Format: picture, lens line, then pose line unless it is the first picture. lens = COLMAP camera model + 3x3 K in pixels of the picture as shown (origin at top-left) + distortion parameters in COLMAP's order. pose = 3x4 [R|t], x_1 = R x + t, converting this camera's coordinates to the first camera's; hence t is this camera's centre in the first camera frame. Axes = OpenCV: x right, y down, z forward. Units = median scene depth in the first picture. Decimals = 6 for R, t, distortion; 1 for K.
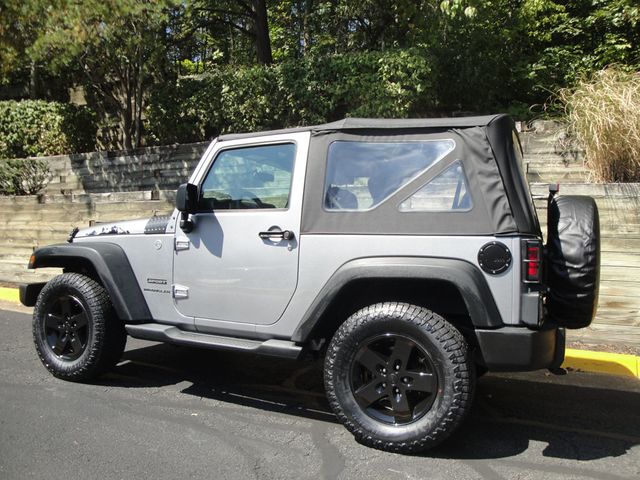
lens RADIAL K [[532.4, 0, 322.2], [0, 532.4, 239.0], [0, 0, 1]] dist [-0.136938, 0.092593]
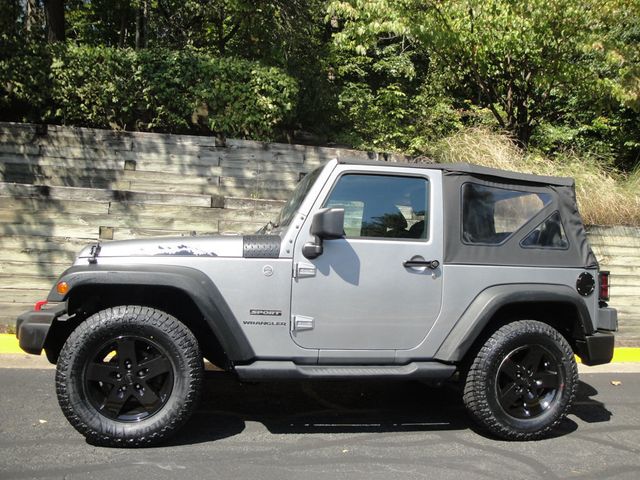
lens RADIAL K [[532.4, 0, 322.5], [0, 532.4, 235.0], [0, 0, 1]] dist [-0.136938, 0.092593]
pose [[0.802053, 0.033102, 0.596335, -0.759623], [-0.030364, 0.999432, -0.014640, -0.037972], [-0.596480, -0.006365, 0.802602, 0.231624]]
